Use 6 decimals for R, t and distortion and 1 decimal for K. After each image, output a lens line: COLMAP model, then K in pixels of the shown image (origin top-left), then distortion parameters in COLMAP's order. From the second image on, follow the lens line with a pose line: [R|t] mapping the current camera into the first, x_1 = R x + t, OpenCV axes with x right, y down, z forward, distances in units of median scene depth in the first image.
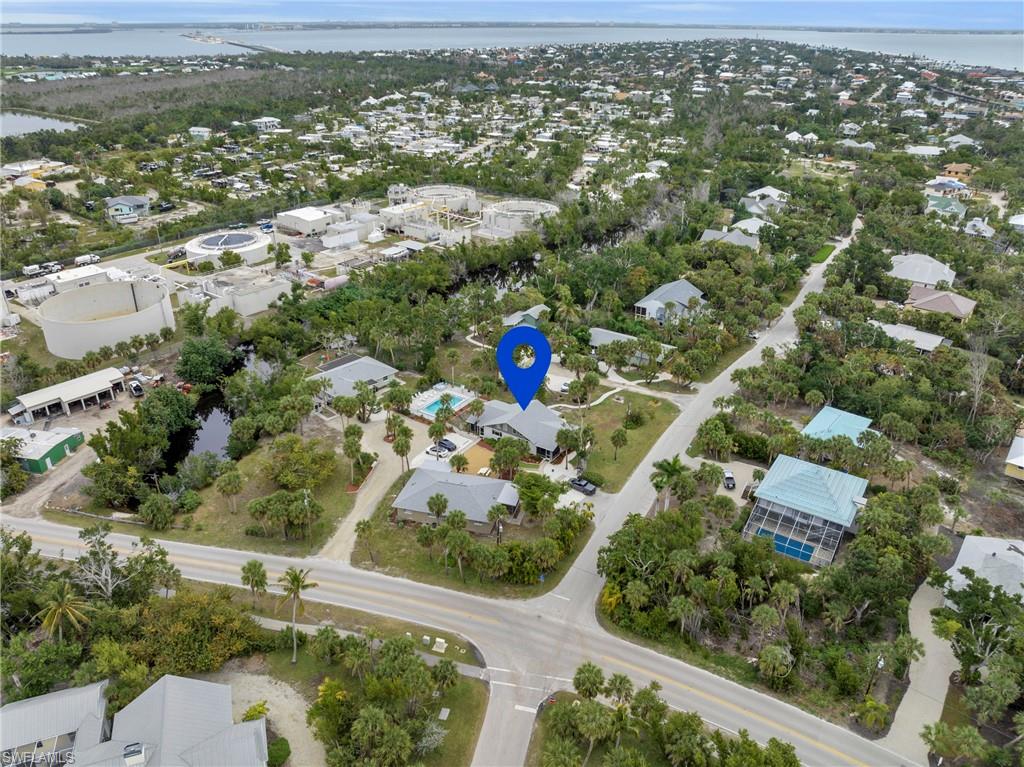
lens RADIAL K [[723.9, 0, 506.4], [0, 723.9, 382.5], [0, 0, 1]] dist [-0.044285, 0.007480]
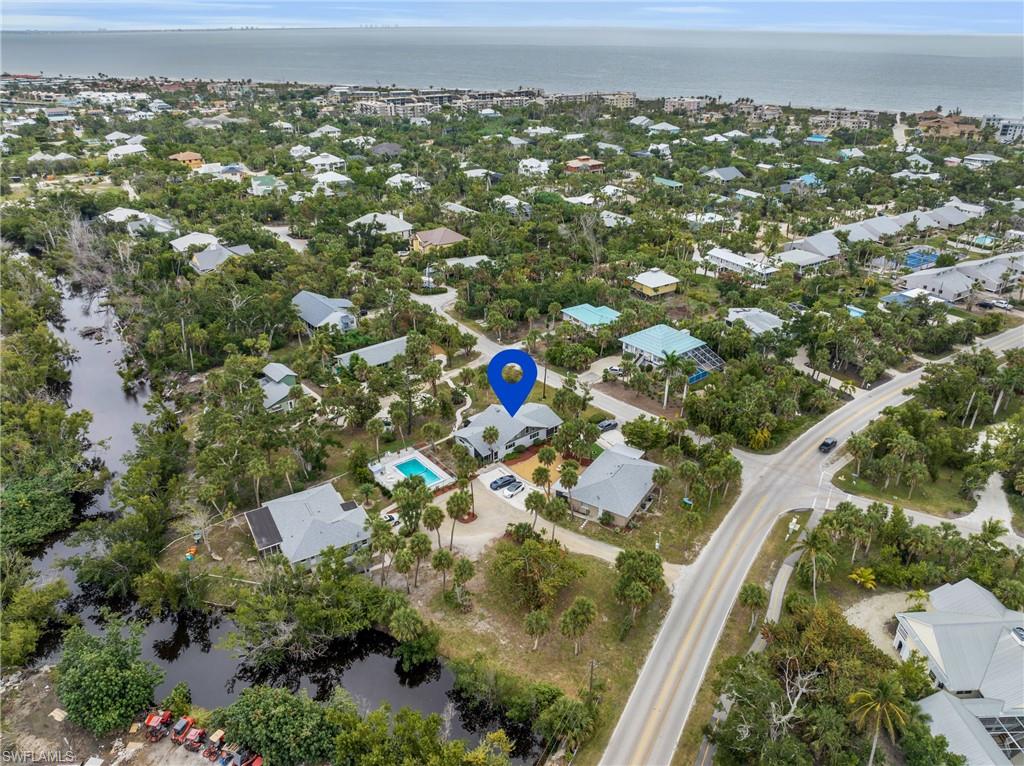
lens RADIAL K [[723.9, 0, 506.4], [0, 723.9, 382.0], [0, 0, 1]] dist [-0.044285, 0.007480]
pose [[0.295976, -0.427188, 0.854347, -0.454541], [0.428903, 0.858620, 0.280738, -0.157182], [-0.853488, 0.283340, 0.437353, 0.304963]]
